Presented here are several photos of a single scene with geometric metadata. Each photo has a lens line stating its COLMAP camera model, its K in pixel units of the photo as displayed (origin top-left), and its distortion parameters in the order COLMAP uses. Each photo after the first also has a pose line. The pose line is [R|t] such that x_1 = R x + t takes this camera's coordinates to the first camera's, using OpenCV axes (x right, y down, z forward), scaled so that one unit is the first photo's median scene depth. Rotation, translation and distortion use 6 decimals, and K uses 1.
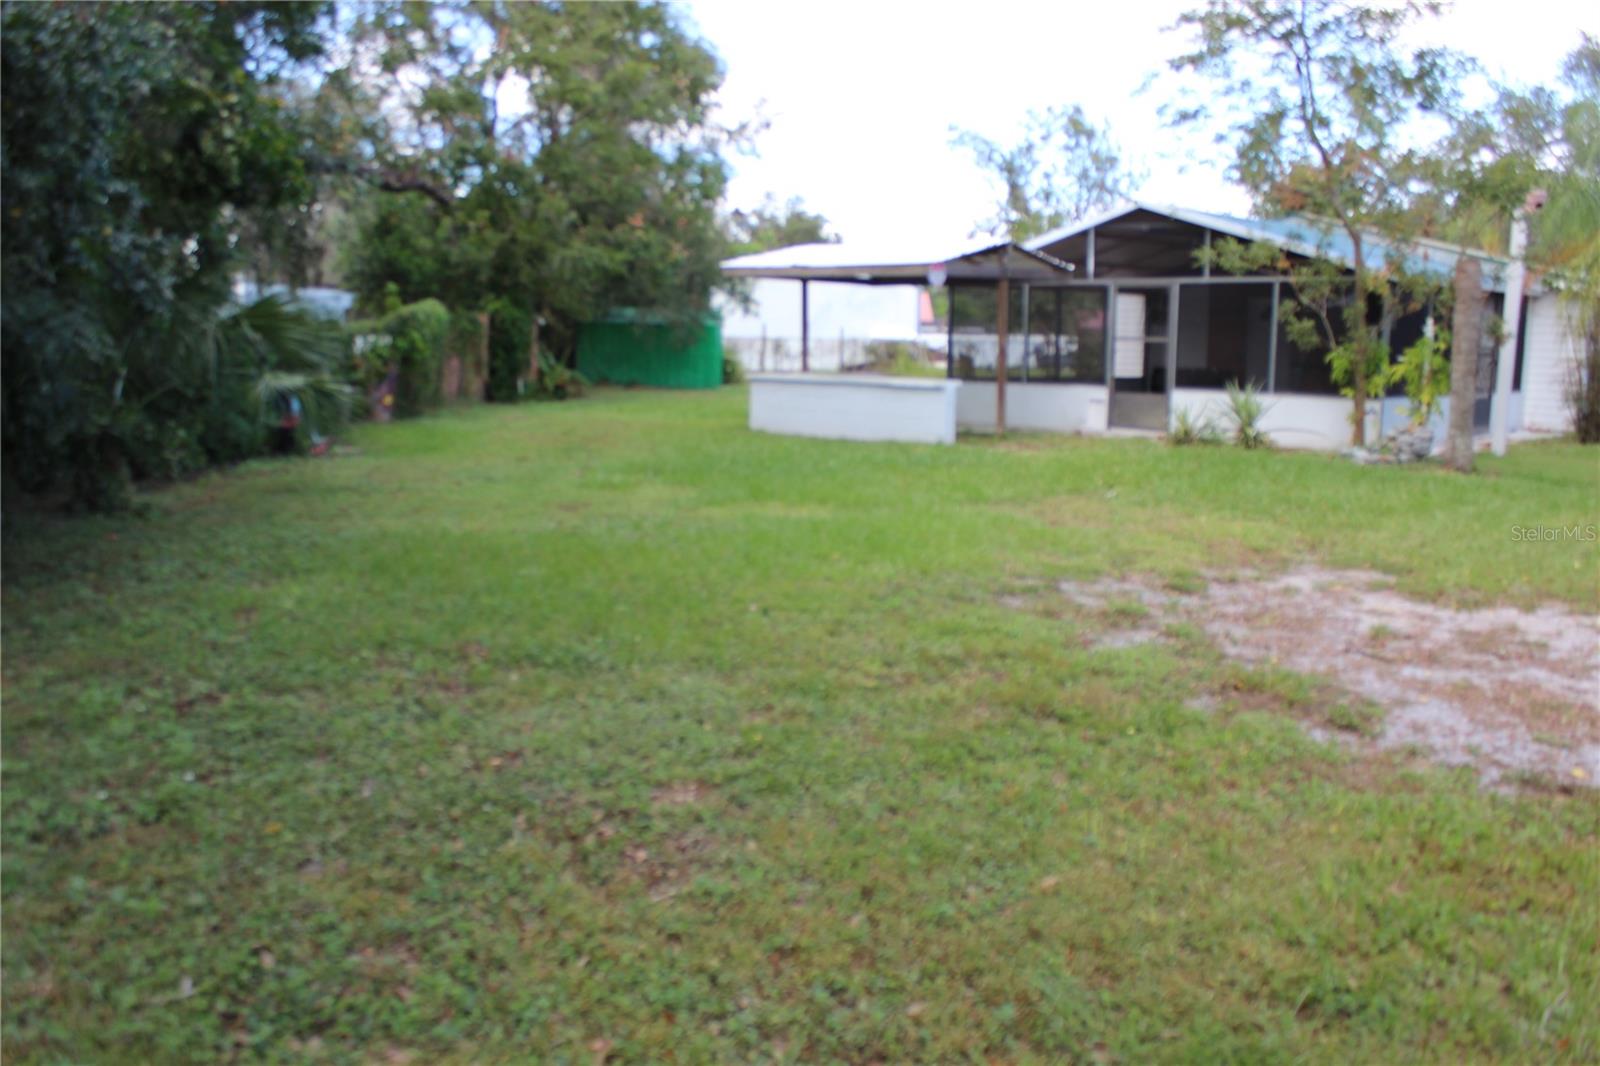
lens RADIAL K [[1356.7, 0, 800.0], [0, 1356.7, 533.0], [0, 0, 1]] dist [-0.133098, 0.000239]
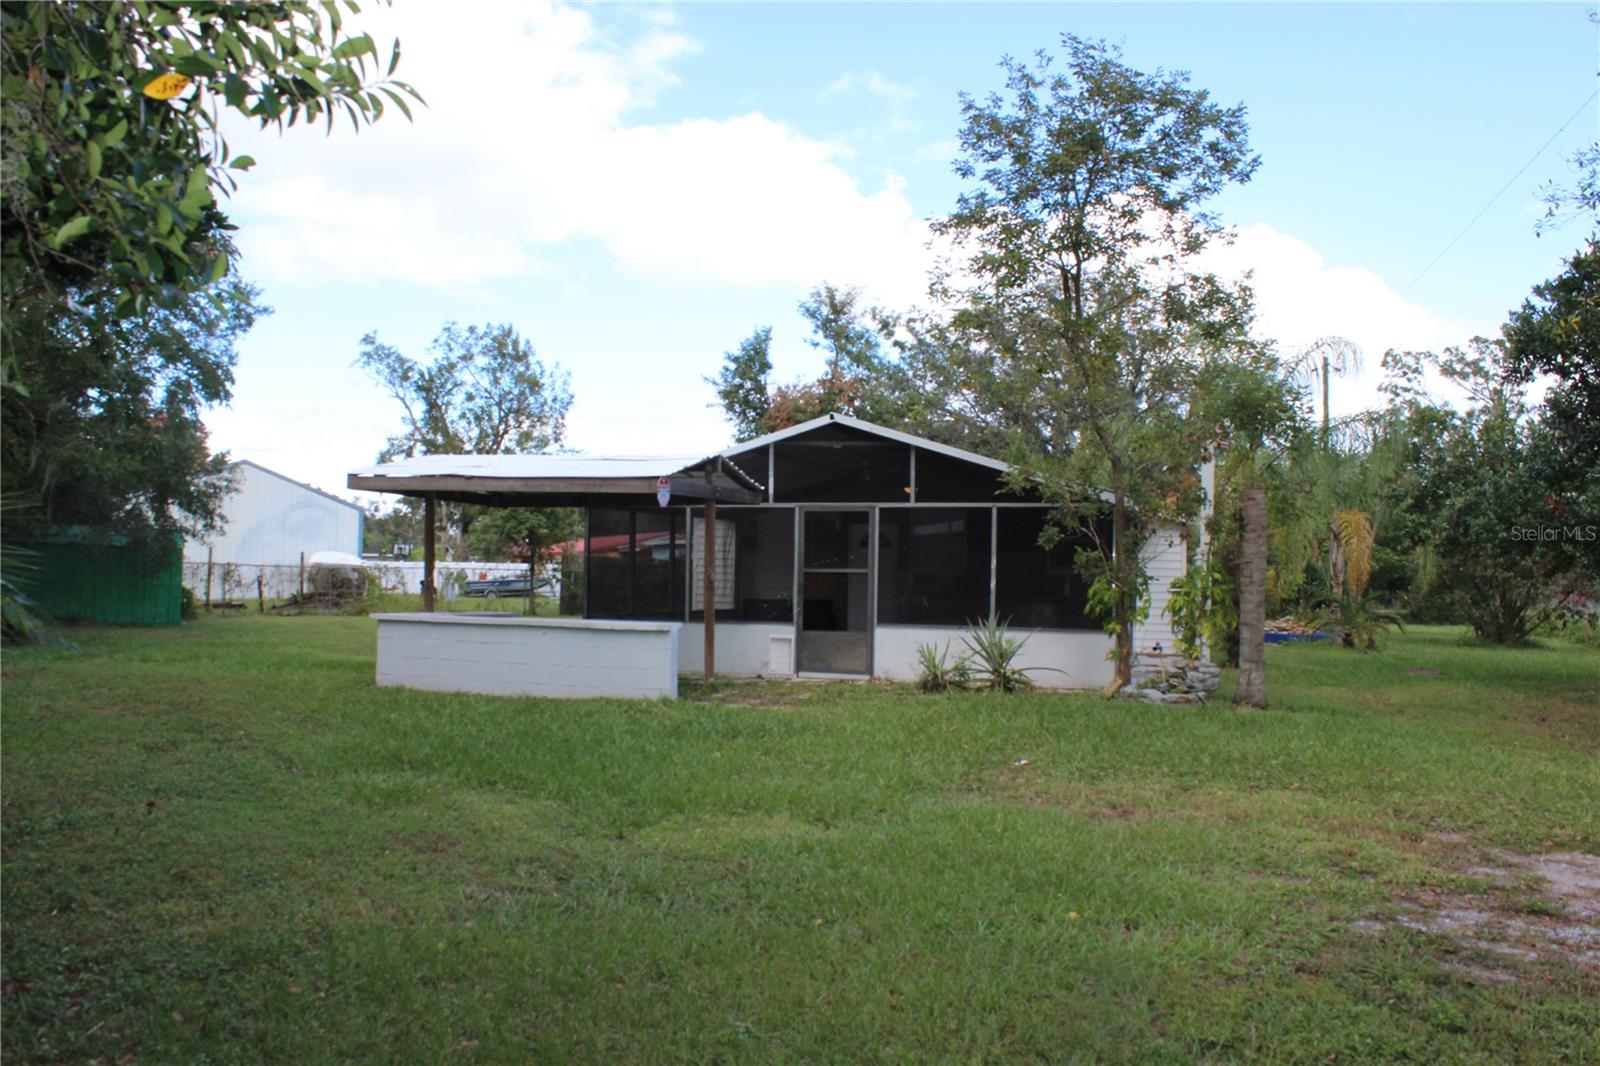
lens RADIAL K [[1356.7, 0, 800.0], [0, 1356.7, 533.0], [0, 0, 1]] dist [-0.133098, 0.000239]
pose [[0.881495, 0.023615, 0.471602, -0.183320], [0.055931, 0.986496, -0.153941, -0.031045], [-0.468868, 0.162075, 0.868271, 0.220694]]
